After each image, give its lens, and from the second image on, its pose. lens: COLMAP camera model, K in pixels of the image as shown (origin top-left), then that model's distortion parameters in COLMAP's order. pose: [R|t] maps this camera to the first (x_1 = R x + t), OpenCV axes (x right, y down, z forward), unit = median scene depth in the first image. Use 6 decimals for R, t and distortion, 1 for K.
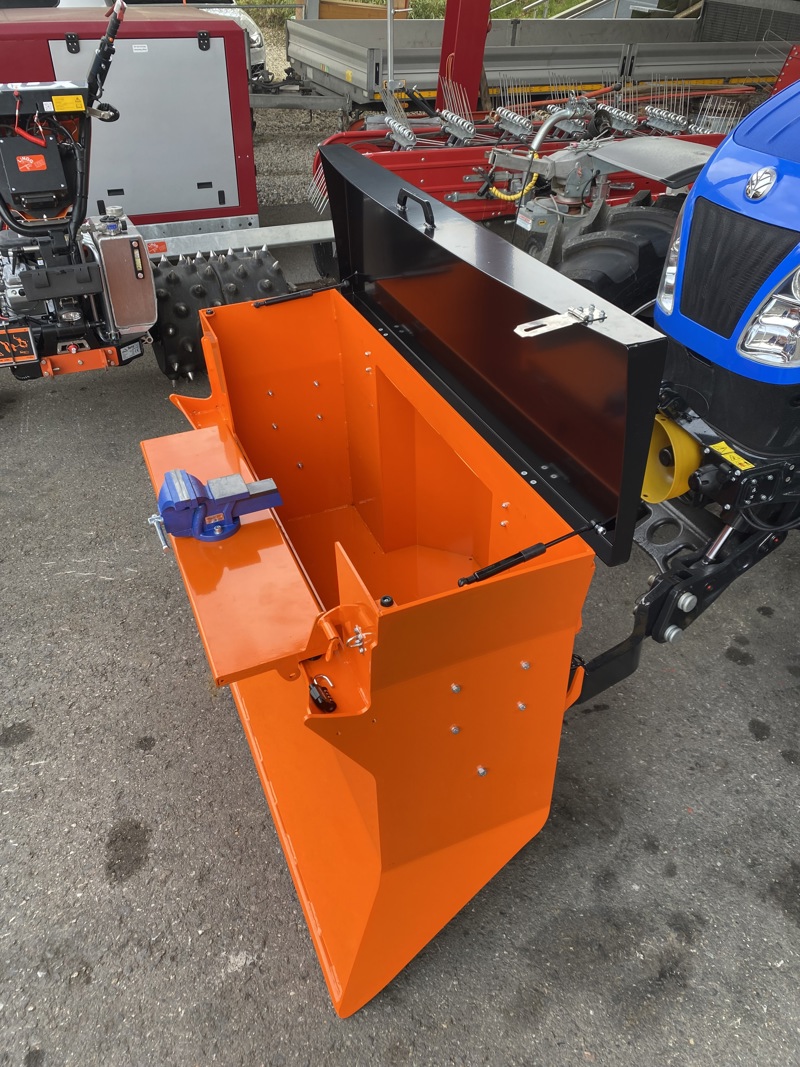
lens RADIAL K [[810.3, 0, 388.1], [0, 810.3, 531.9], [0, 0, 1]] dist [0.002437, -0.005399]
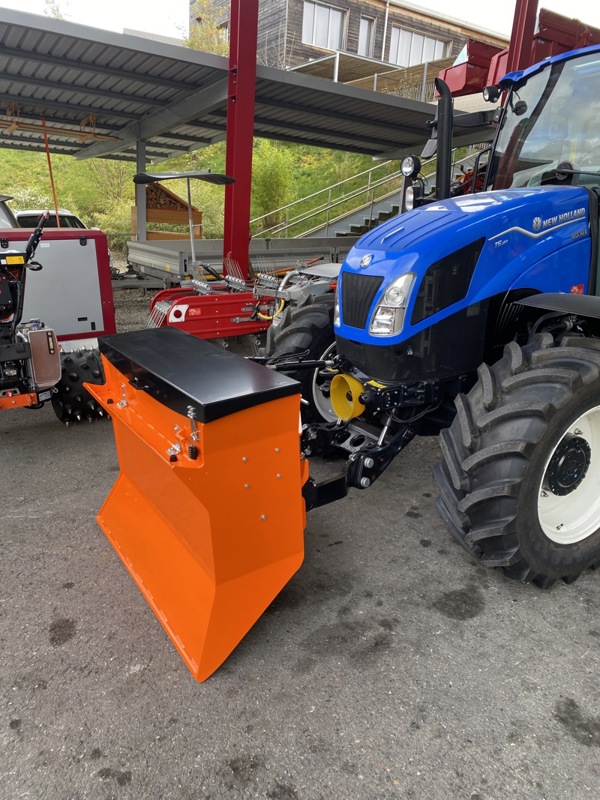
lens RADIAL K [[609.9, 0, 294.9], [0, 609.9, 400.4], [0, 0, 1]] dist [0.005228, -0.010999]
pose [[0.985827, -0.068656, 0.153071, -0.009814], [0.113581, 0.944646, -0.307803, 0.333682], [-0.123466, 0.320827, 0.939056, -0.333690]]
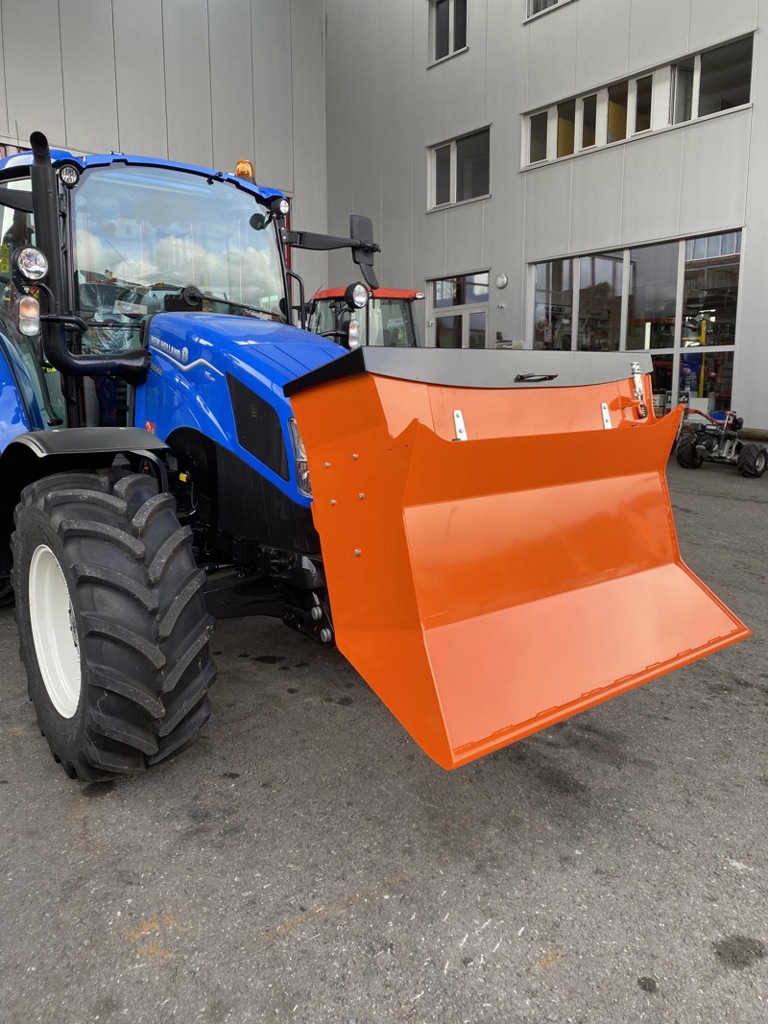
lens RADIAL K [[780.6, 0, 377.5], [0, 780.6, 512.5], [0, 0, 1]] dist [0.005228, -0.010999]
pose [[-0.291551, -0.232331, 0.927912, -0.915175], [0.536152, 0.763663, 0.359666, -0.655334], [-0.792173, 0.602363, -0.098082, 0.990707]]
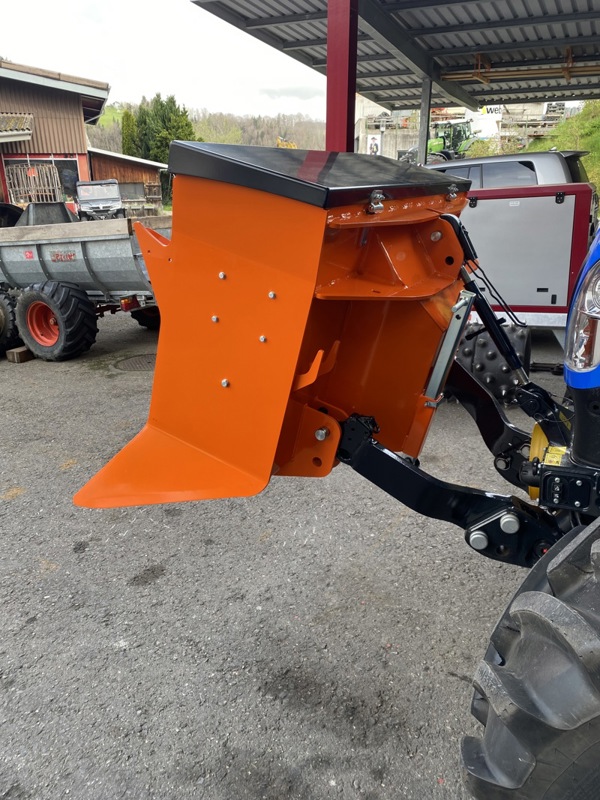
lens RADIAL K [[597.7, 0, 300.0], [0, 597.7, 400.0], [0, 0, 1]] dist [0.005449, -0.001728]
pose [[0.651957, 0.195445, -0.732634, 0.660214], [-0.388147, 0.916043, -0.101032, 0.043111], [0.651378, 0.350239, 0.673082, 0.185399]]
